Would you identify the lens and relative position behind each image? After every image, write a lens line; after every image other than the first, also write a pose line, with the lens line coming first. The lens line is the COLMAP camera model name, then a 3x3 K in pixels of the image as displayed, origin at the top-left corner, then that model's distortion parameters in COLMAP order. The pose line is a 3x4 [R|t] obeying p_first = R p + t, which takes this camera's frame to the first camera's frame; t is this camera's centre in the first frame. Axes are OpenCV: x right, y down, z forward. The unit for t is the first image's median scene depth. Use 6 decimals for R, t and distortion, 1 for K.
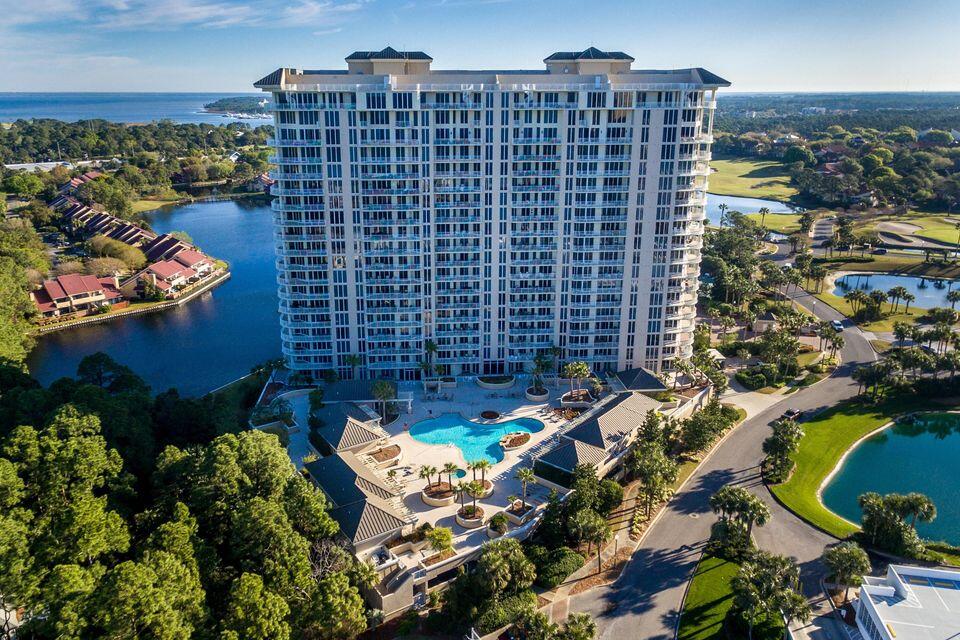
lens RADIAL K [[722.2, 0, 480.0], [0, 722.2, 320.0], [0, 0, 1]] dist [0.011236, -0.000702]
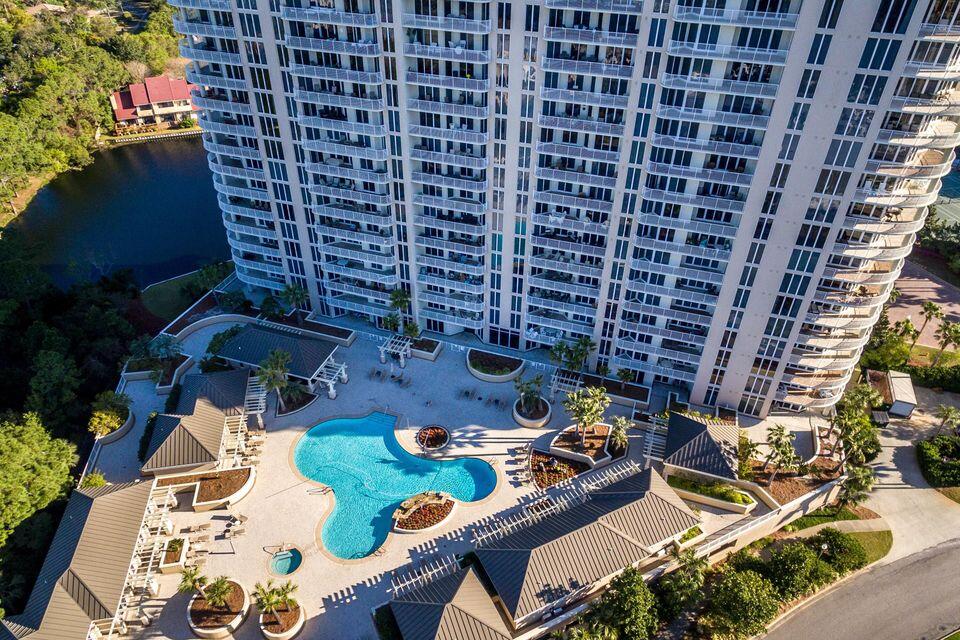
lens RADIAL K [[662.2, 0, 485.3], [0, 662.2, 326.2], [0, 0, 1]] dist [-0.001006, 0.000012]
pose [[0.913095, 0.252179, -0.320412, 0.204159], [-0.135690, 0.928950, 0.344443, -0.157912], [0.384508, -0.271032, 0.882437, 0.479144]]
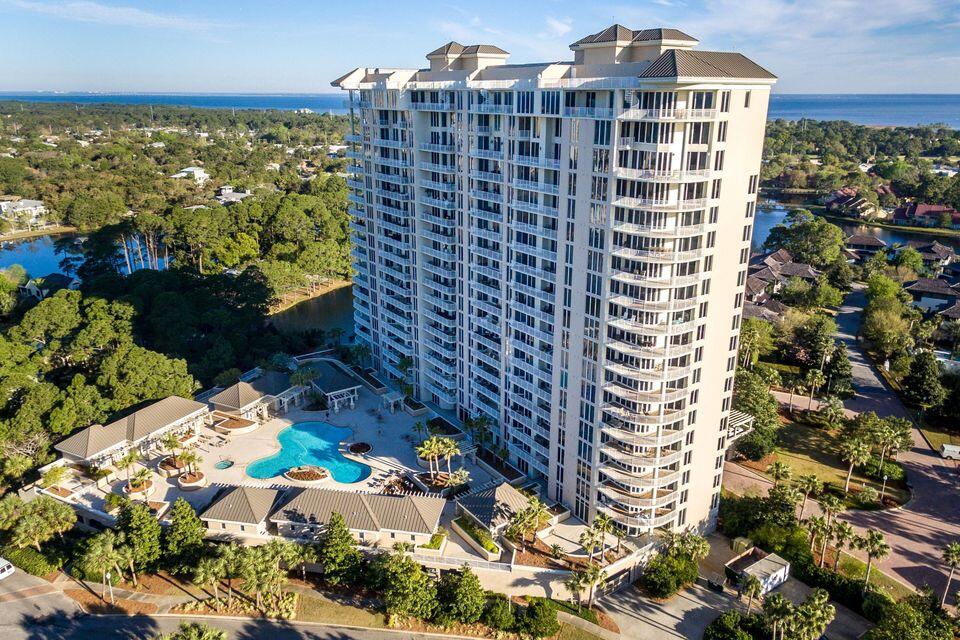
lens RADIAL K [[700.4, 0, 477.0], [0, 700.4, 331.8], [0, 0, 1]] dist [0.005061, 0.001919]
pose [[0.482053, 0.286623, -0.827933, 0.710318], [-0.268801, 0.947785, 0.171609, -0.181981], [0.833889, 0.139824, 0.533927, 0.580253]]
